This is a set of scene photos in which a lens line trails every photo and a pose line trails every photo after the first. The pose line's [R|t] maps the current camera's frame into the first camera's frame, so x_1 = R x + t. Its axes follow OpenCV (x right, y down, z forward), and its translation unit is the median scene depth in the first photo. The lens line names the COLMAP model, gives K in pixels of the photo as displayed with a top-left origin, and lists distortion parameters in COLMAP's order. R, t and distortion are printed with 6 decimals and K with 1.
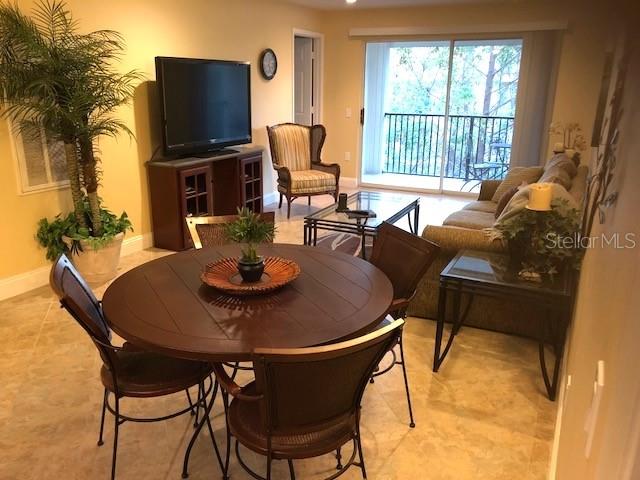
lens RADIAL K [[555.1, 0, 338.9], [0, 555.1, 240.9], [0, 0, 1]] dist [0.037365, -0.006790]
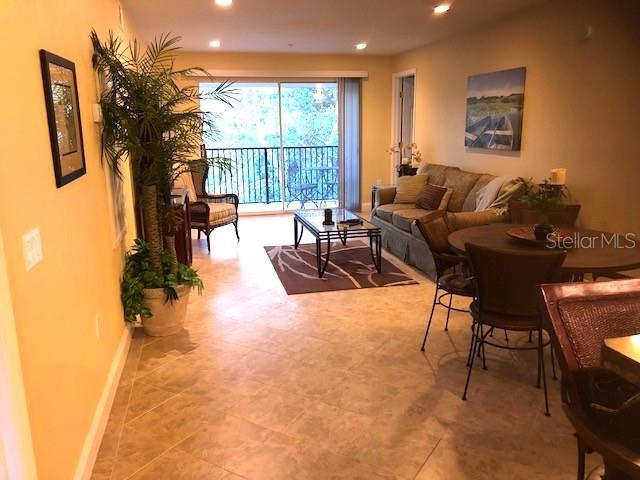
lens RADIAL K [[555.1, 0, 338.9], [0, 555.1, 240.9], [0, 0, 1]] dist [0.037365, -0.006790]
pose [[0.733572, -0.157078, 0.661209, -0.567741], [0.203272, 0.979097, 0.007078, -0.017673], [-0.648500, 0.129213, 0.750168, 0.090087]]
